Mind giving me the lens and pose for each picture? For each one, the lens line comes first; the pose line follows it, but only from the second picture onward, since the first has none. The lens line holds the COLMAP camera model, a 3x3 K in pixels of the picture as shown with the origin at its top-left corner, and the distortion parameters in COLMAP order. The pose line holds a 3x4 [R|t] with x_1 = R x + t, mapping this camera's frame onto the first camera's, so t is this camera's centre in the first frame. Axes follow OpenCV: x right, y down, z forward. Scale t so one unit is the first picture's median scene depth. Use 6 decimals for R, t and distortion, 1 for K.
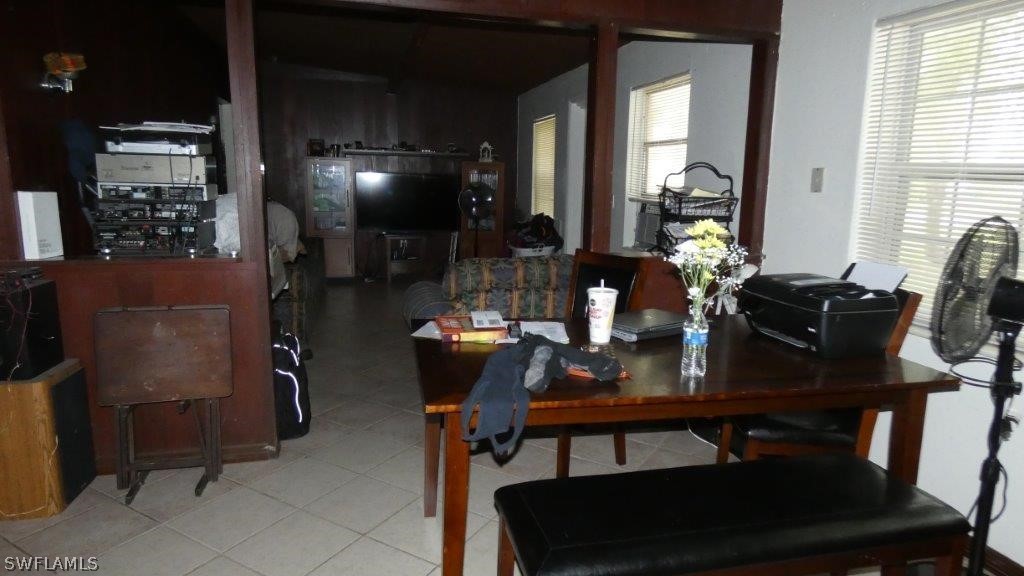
lens RADIAL K [[619.5, 0, 512.0], [0, 619.5, 288.0], [0, 0, 1]] dist [-0.005471, 0.015243]
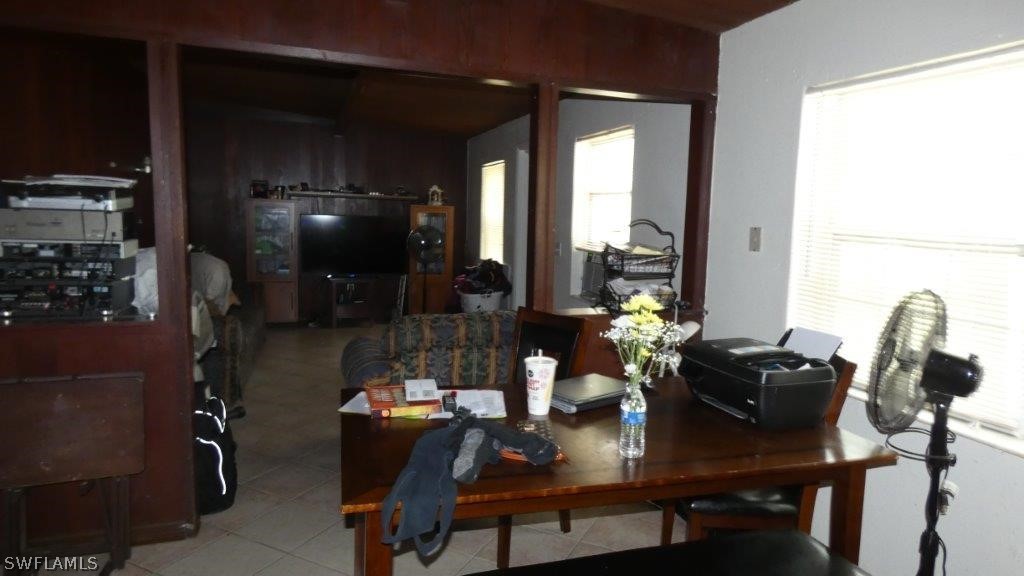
lens RADIAL K [[618.2, 0, 512.0], [0, 618.2, 288.0], [0, 0, 1]] dist [0.010055, 0.001957]
pose [[0.997362, -0.000489, 0.072592, 0.024298], [0.004492, 0.998477, -0.054986, -0.042892], [-0.072454, 0.055167, 0.995845, 0.027047]]
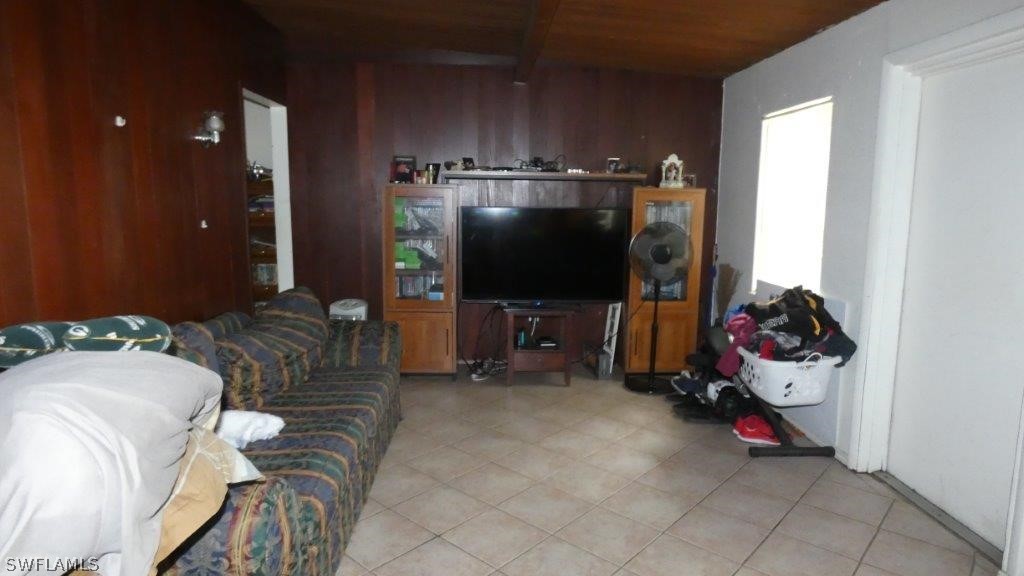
lens RADIAL K [[619.5, 0, 512.0], [0, 619.5, 288.0], [0, 0, 1]] dist [-0.005471, 0.015243]
pose [[0.981066, 0.017219, -0.192909, -0.214775], [-0.023829, 0.999204, -0.031996, -0.230367], [0.192204, 0.035987, 0.980695, 1.063715]]
